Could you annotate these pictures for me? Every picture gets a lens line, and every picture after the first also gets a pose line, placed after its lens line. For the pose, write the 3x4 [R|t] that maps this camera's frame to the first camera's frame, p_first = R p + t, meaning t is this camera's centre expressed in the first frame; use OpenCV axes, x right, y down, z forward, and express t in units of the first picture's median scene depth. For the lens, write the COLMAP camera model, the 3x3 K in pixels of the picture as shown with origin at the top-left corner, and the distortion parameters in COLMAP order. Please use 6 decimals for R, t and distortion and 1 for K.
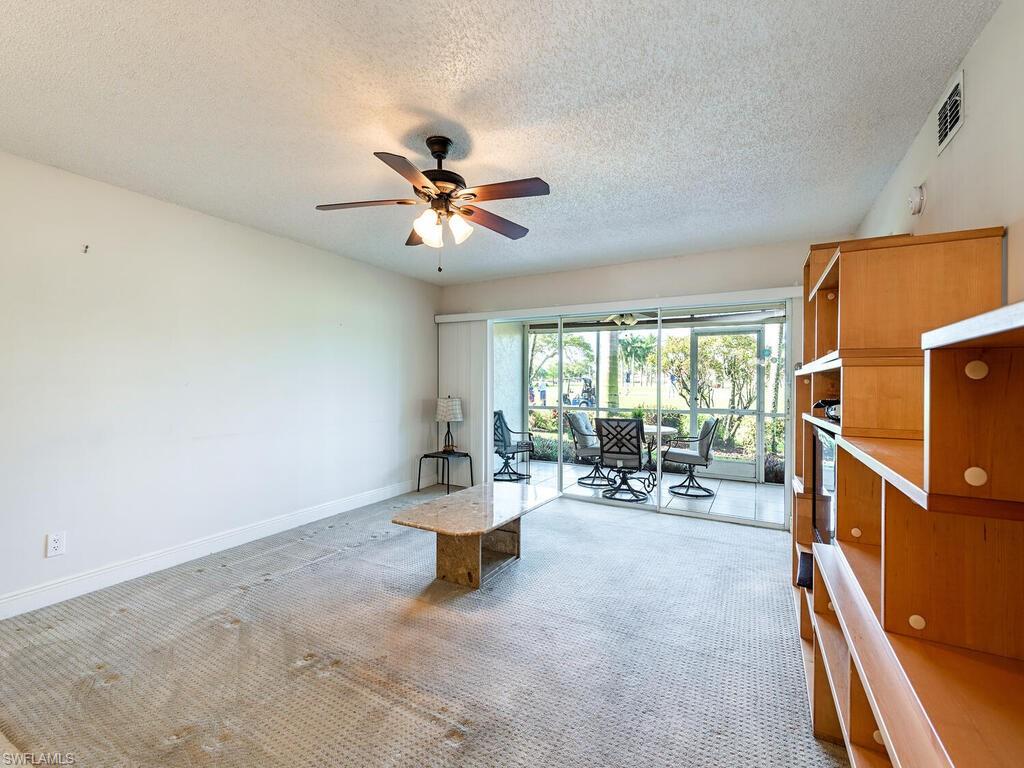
lens RADIAL K [[409.0, 0, 537.5], [0, 409.0, 381.4], [0, 0, 1]] dist [0.014677, -0.000055]
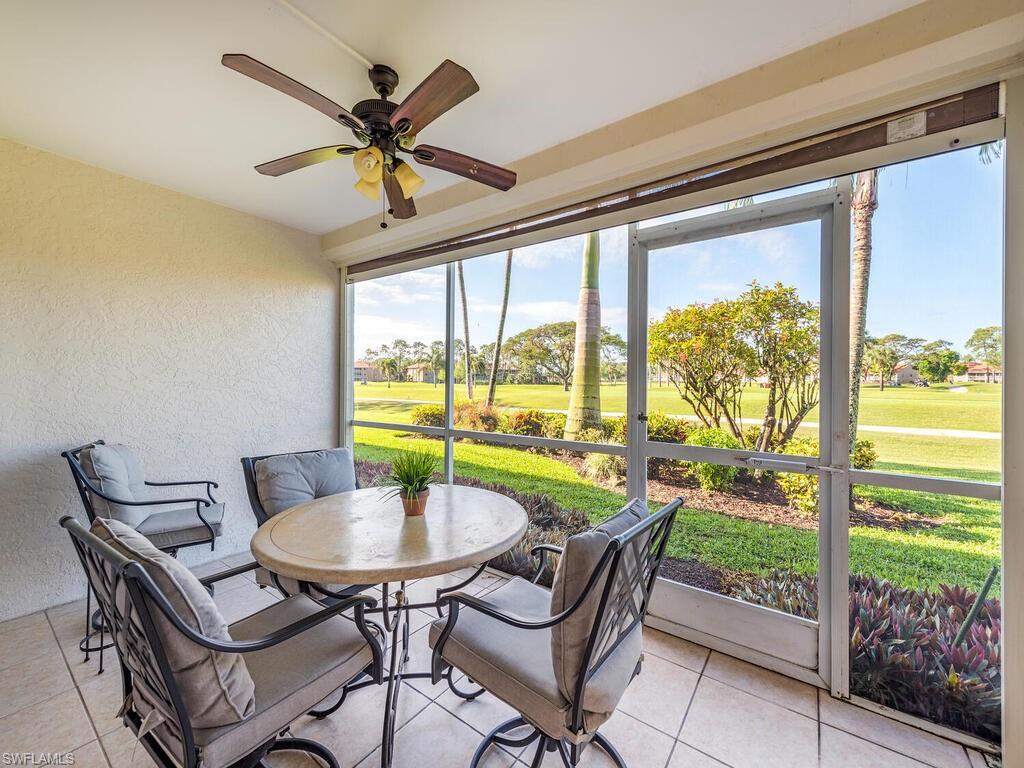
lens RADIAL K [[407.4, 0, 510.8], [0, 407.4, 382.1], [0, 0, 1]] dist [-0.002782, -0.000383]
pose [[0.989448, 0.004216, -0.144830, 0.297119], [-0.003465, 0.999979, 0.005442, 0.006902], [0.144850, -0.004883, 0.989442, 0.574357]]
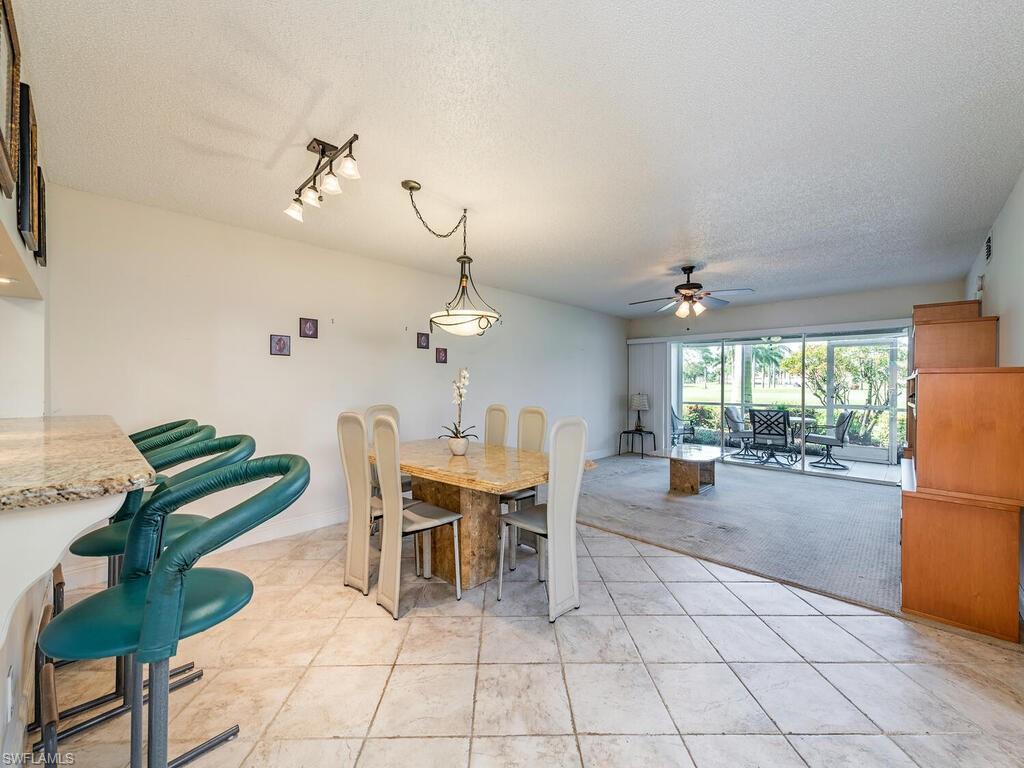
lens RADIAL K [[407.4, 0, 509.5], [0, 407.4, 384.7], [0, 0, 1]] dist [-0.002782, -0.000383]
pose [[0.957579, 0.000165, -0.288171, -0.234067], [0.001250, 0.999988, 0.004728, -0.003457], [0.288168, -0.004888, 0.957567, -0.555602]]
